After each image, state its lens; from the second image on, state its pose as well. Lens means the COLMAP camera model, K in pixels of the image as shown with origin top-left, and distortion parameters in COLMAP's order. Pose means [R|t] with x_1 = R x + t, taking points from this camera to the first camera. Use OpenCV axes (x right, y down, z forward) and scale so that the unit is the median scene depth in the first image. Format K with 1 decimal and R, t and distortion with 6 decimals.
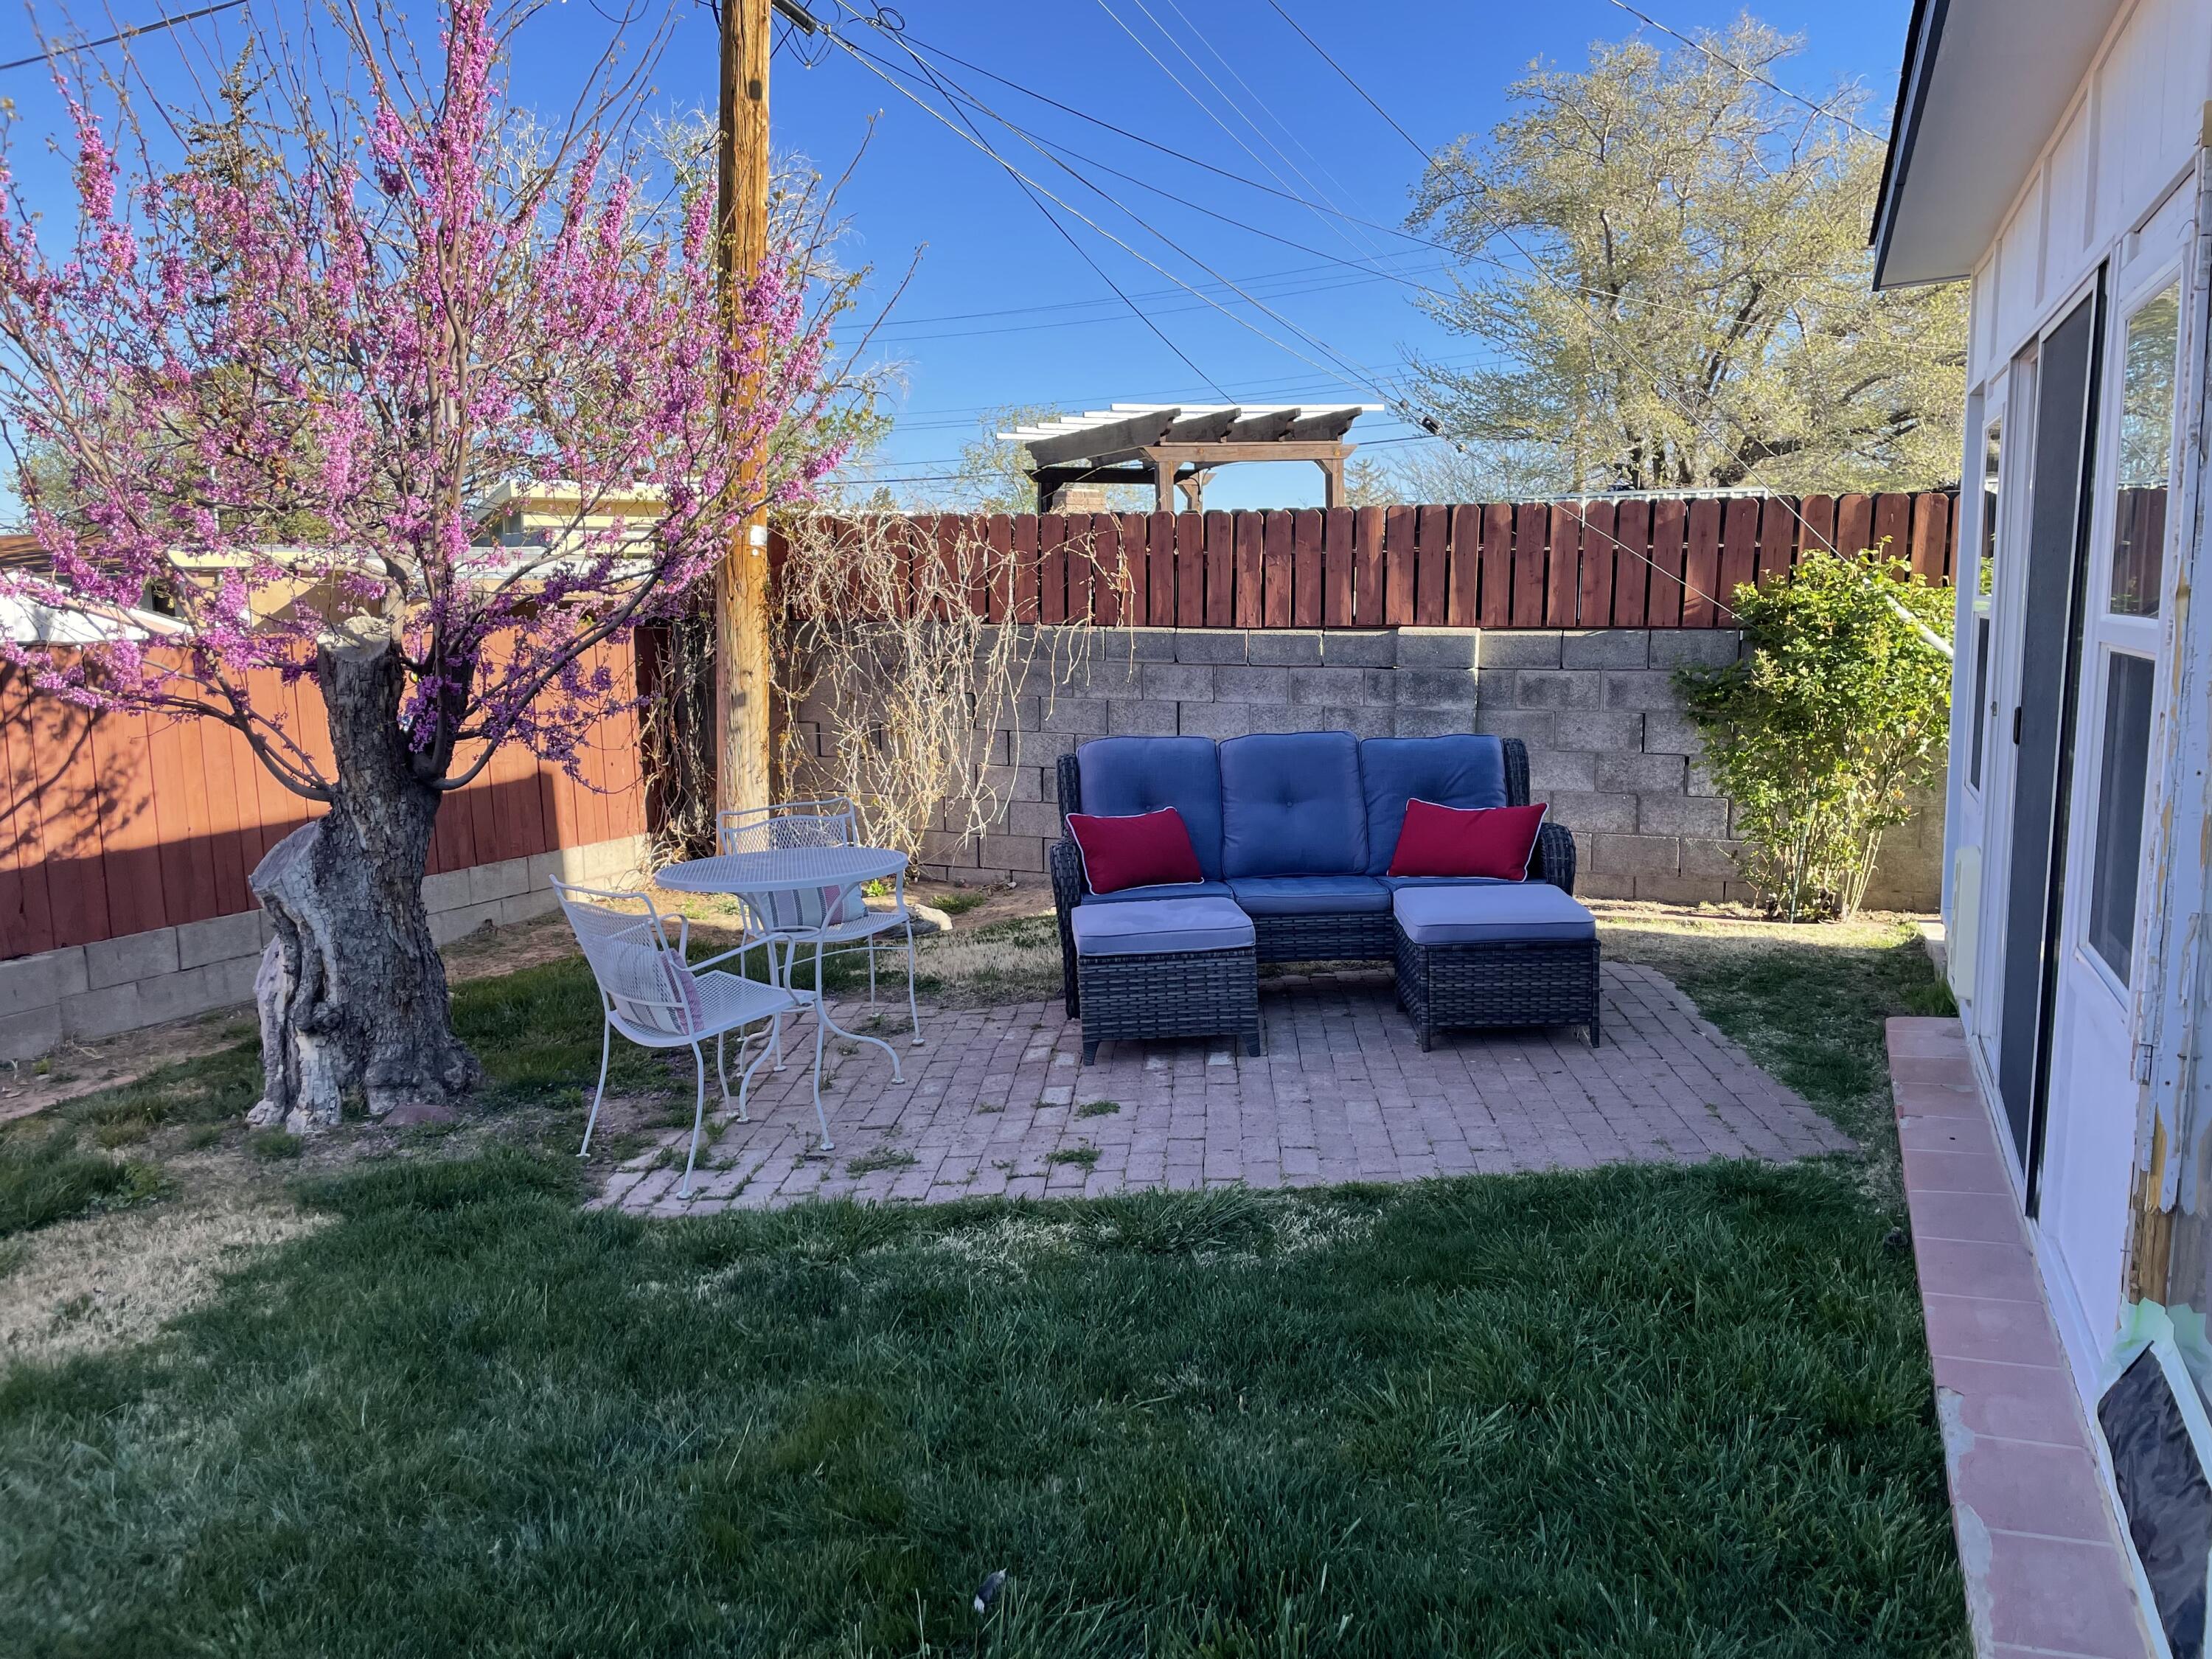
lens RADIAL K [[1681.7, 0, 1115.2], [0, 1681.7, 831.6], [0, 0, 1]] dist [0.077154, -0.103338]
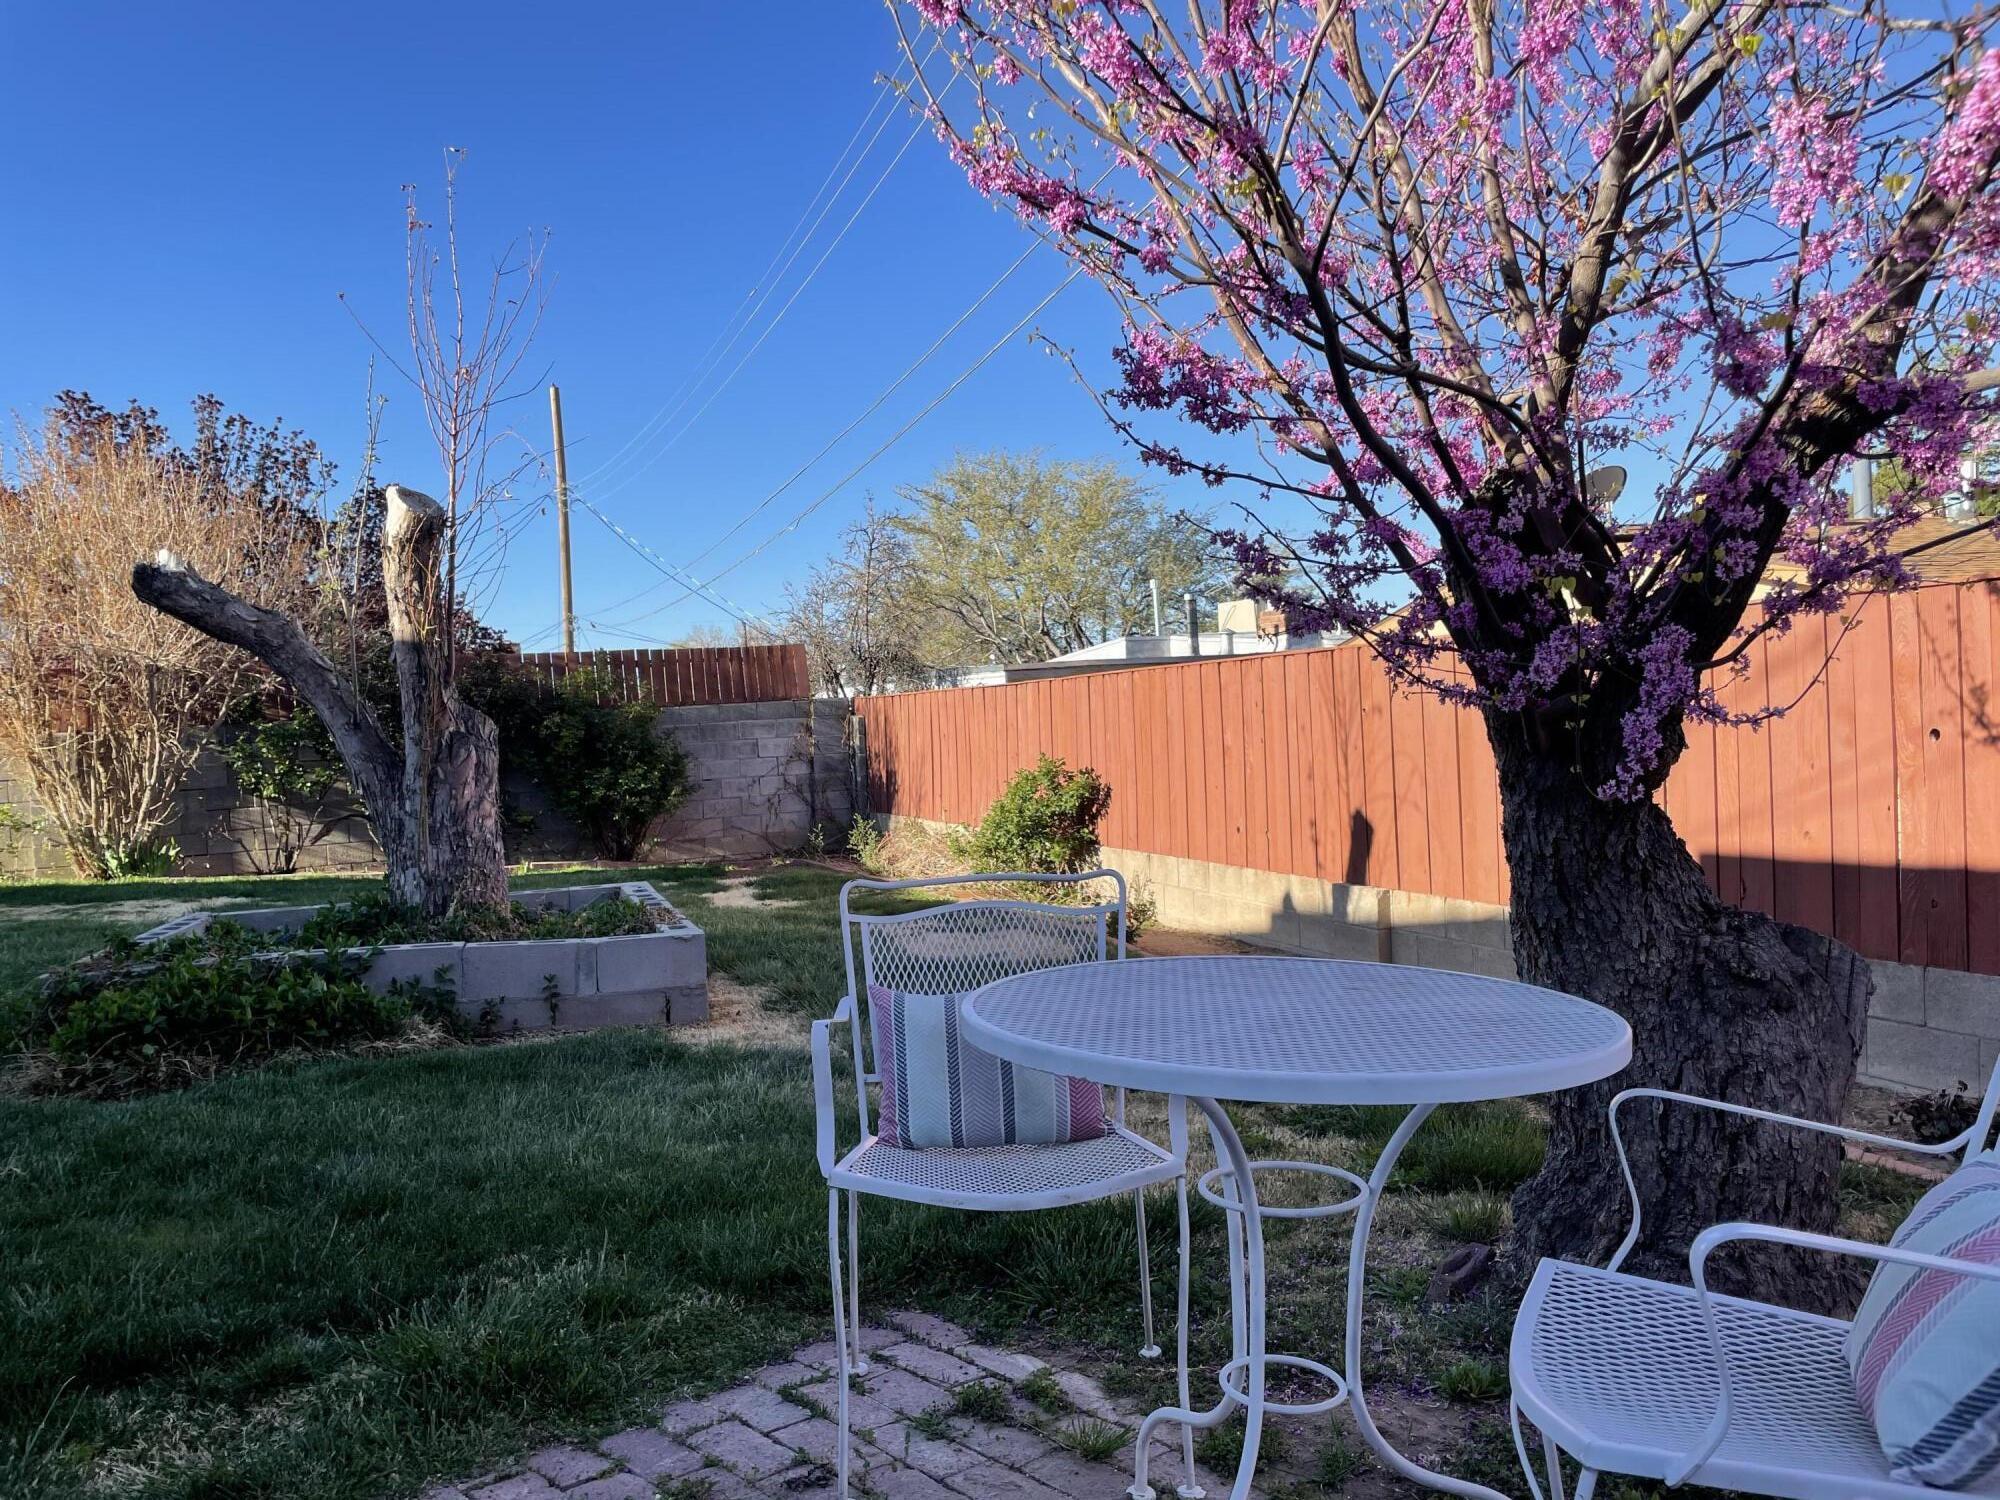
lens RADIAL K [[1520.5, 0, 1001.2], [0, 1520.5, 734.7], [0, 0, 1]] dist [0.077154, -0.103338]
pose [[-0.690968, 0.049355, -0.721199, 0.062246], [-0.051779, 0.991725, 0.117476, -0.051460], [0.721029, 0.118515, -0.682694, 0.775634]]
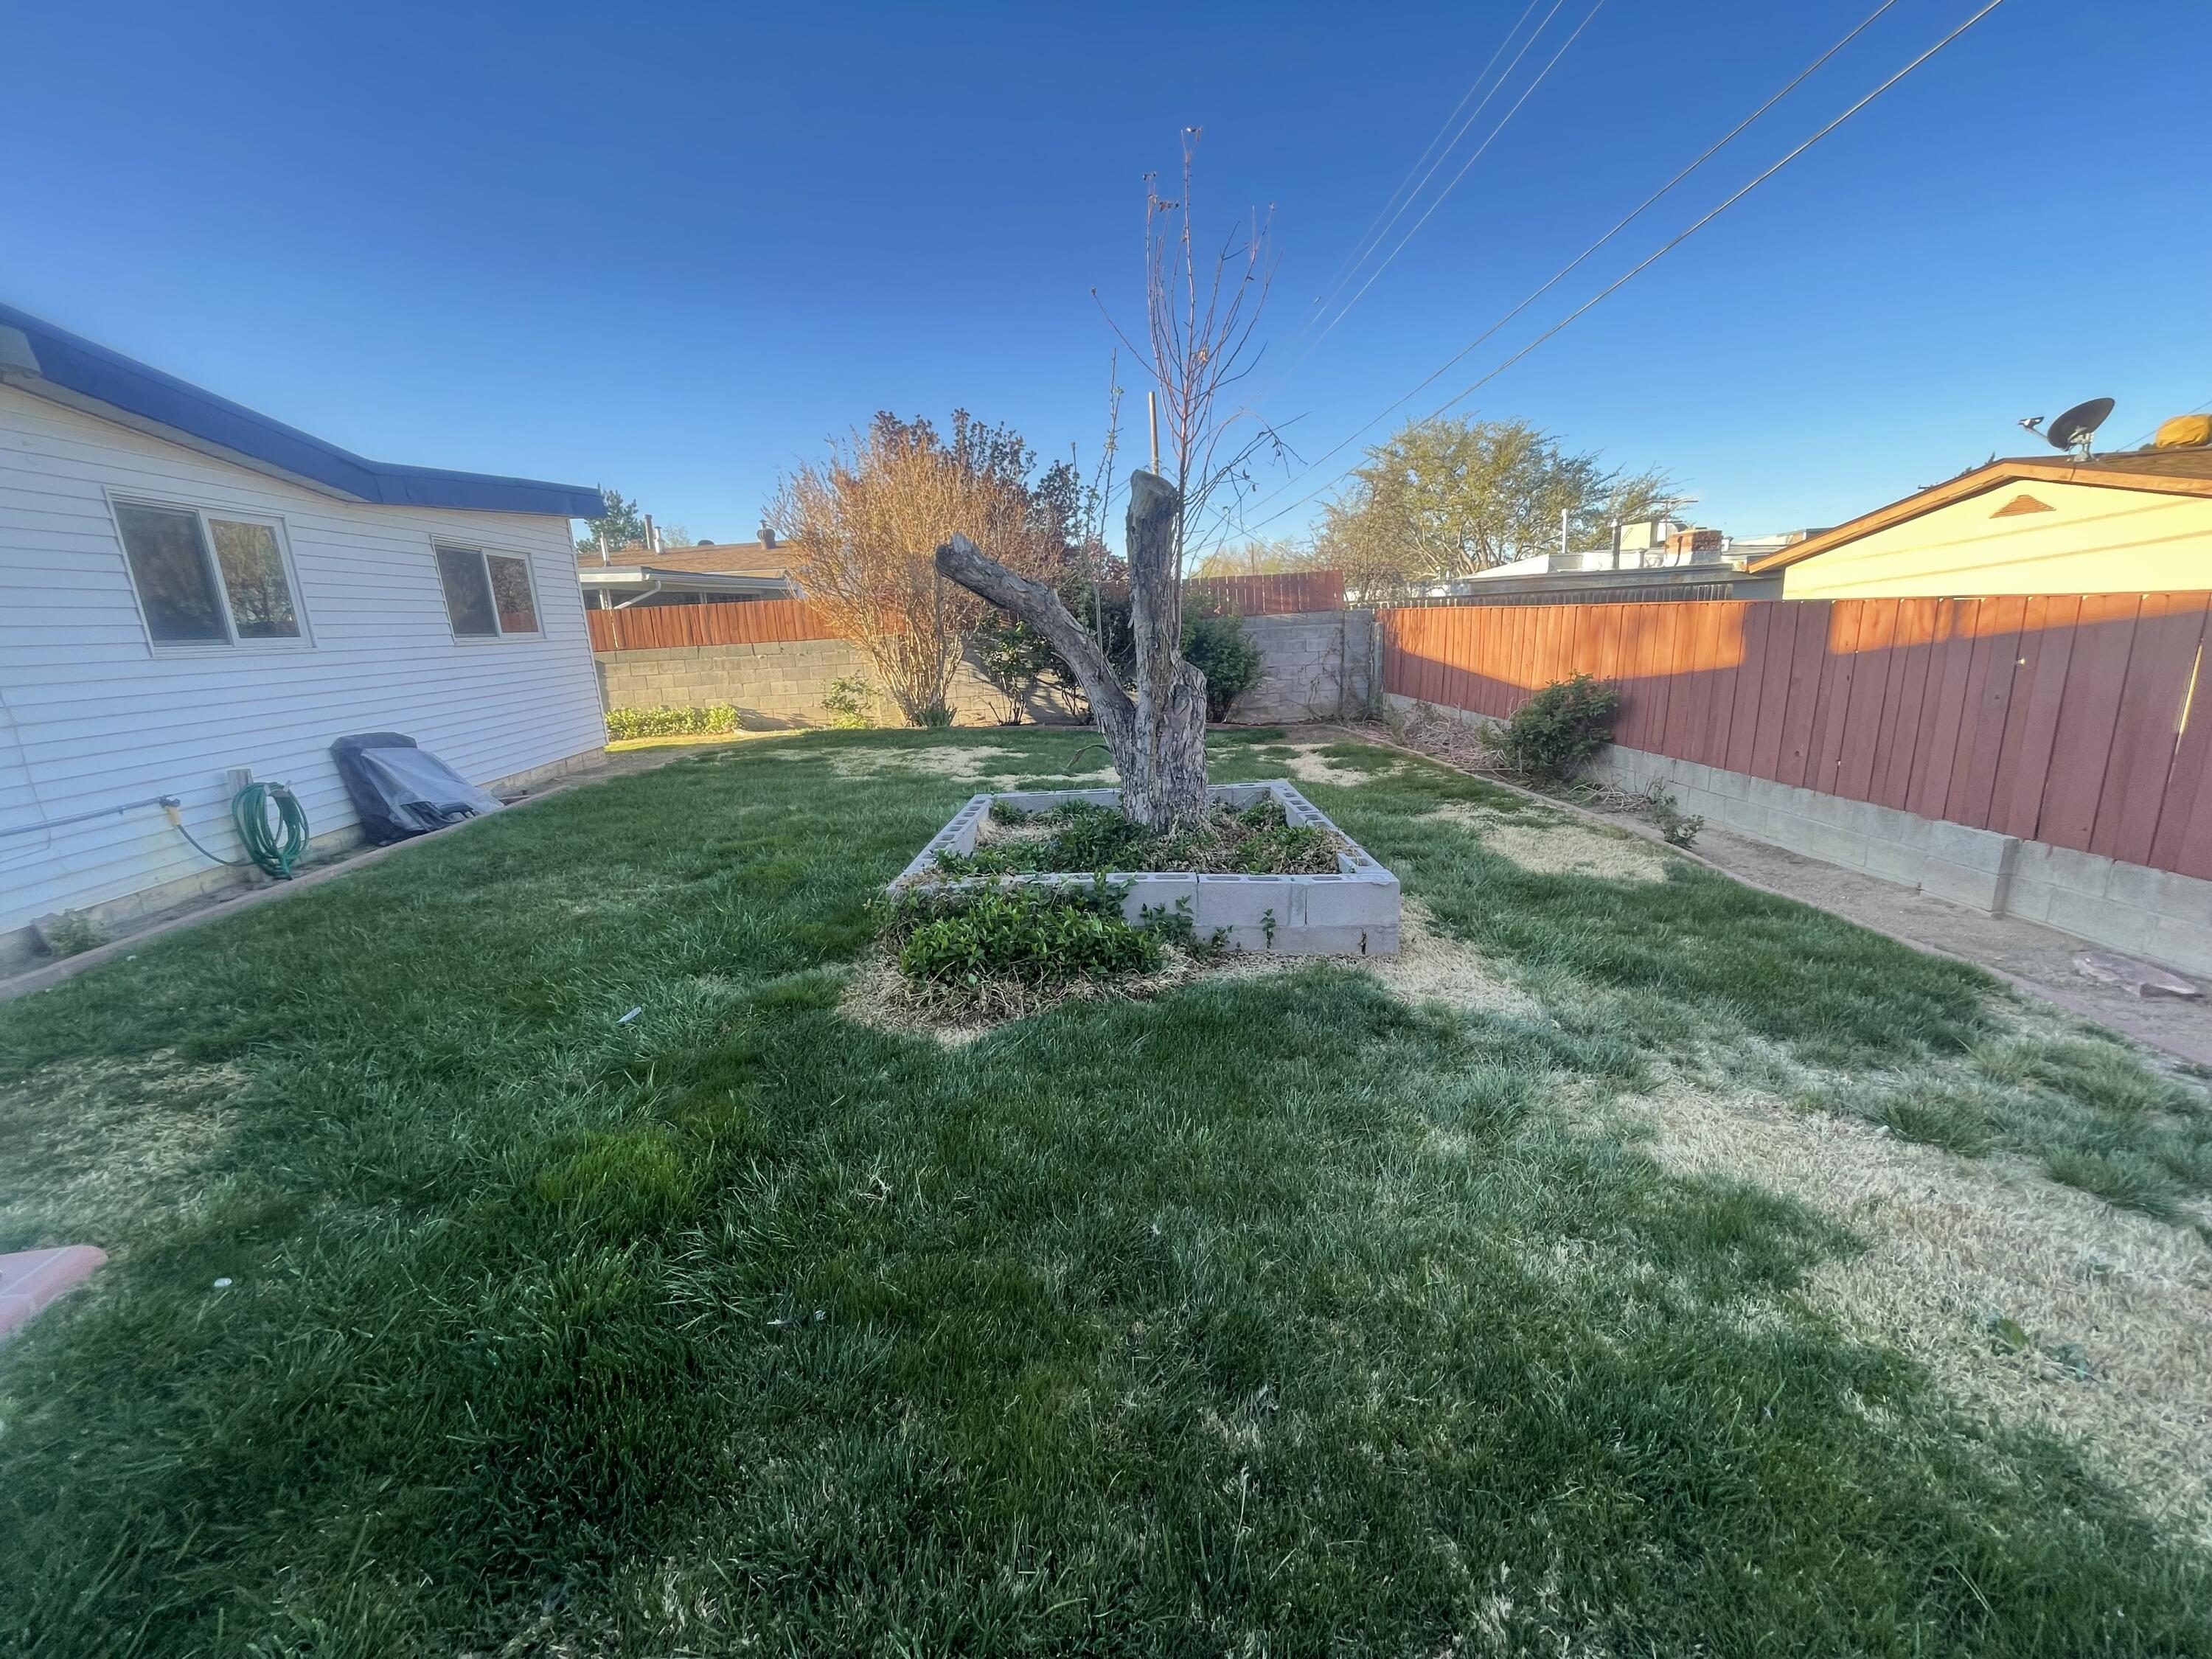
lens RADIAL K [[890.9, 0, 1110.9], [0, 890.9, 823.4], [0, 0, 1]] dist [-0.004359, 0.000290]
pose [[-0.877525, 0.157197, -0.453032, -0.012135], [-0.015337, 0.935058, 0.354162, -0.059512], [0.479285, 0.317734, -0.818127, 0.499471]]
